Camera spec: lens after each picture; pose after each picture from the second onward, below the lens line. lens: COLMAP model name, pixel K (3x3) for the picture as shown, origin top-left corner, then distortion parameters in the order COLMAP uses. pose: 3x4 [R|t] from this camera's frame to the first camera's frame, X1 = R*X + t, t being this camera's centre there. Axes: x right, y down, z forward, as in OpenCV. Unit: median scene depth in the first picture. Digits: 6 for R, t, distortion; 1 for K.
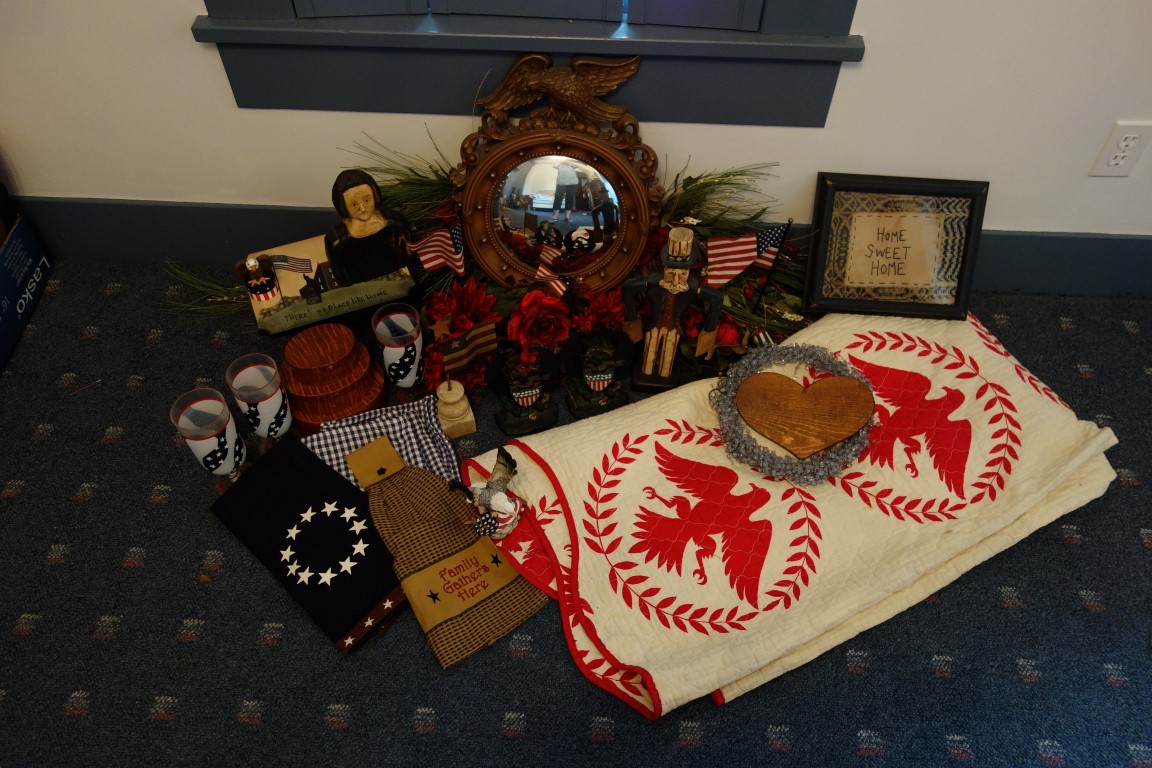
lens RADIAL K [[908.5, 0, 576.0], [0, 908.5, 384.0], [0, 0, 1]] dist [0.009493, -0.005609]
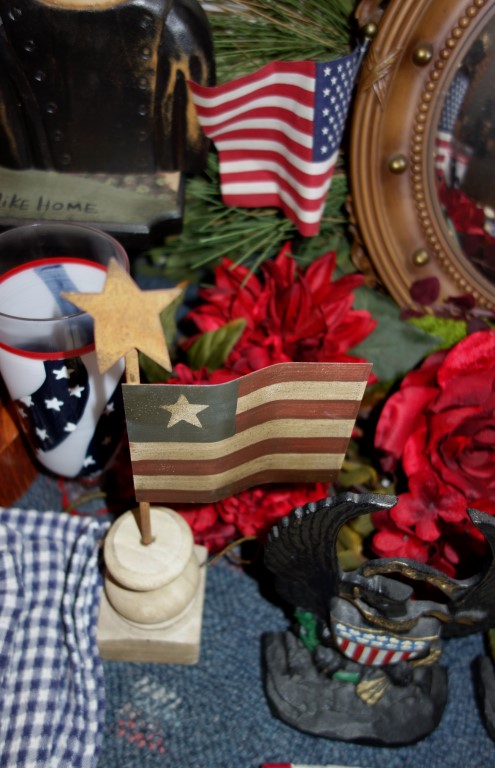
lens RADIAL K [[613.5, 0, 247.5], [0, 613.5, 384.0], [0, 0, 1]] dist [0.003936, -0.004446]
pose [[0.925703, 0.320667, -0.200615, -0.082587], [-0.334562, 0.941577, -0.038743, -0.046997], [0.176471, 0.102983, 0.978904, 0.793936]]
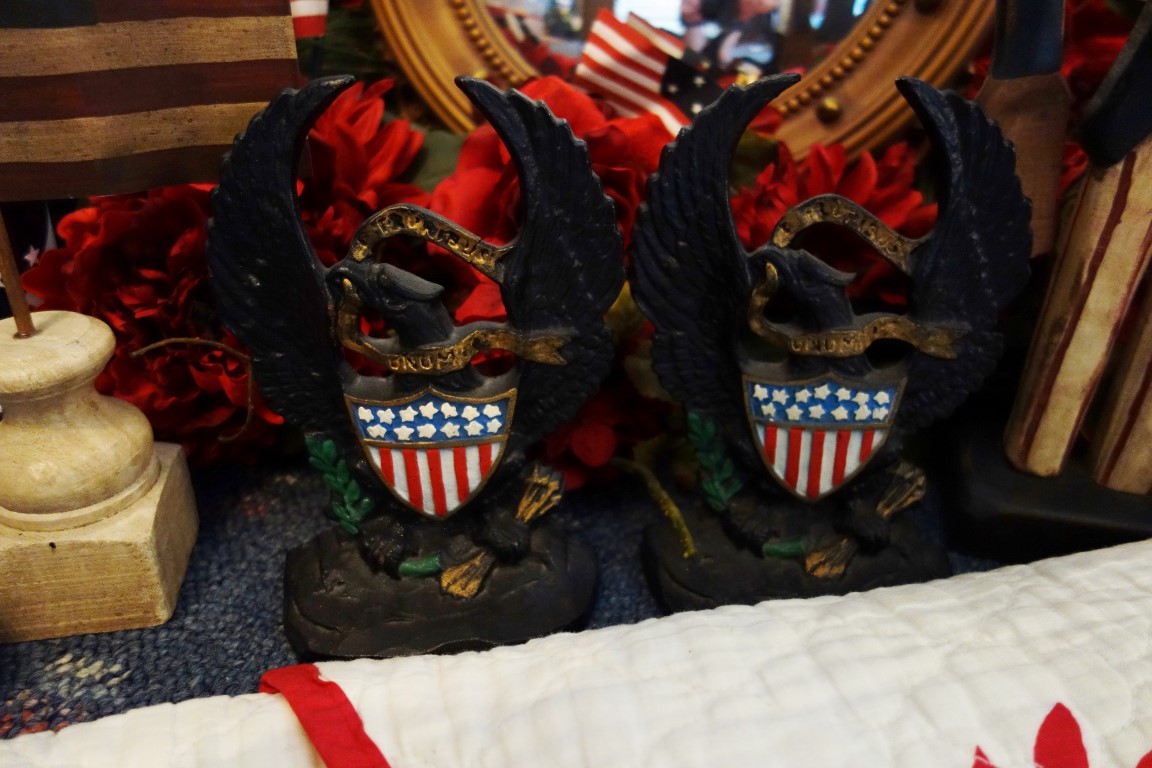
lens RADIAL K [[908.5, 0, 576.0], [0, 908.5, 384.0], [0, 0, 1]] dist [0.009493, -0.005609]
pose [[0.986125, 0.084992, -0.142595, 0.000584], [-0.135876, 0.906737, -0.399206, 0.074553], [0.095367, 0.413043, 0.905705, 0.840088]]
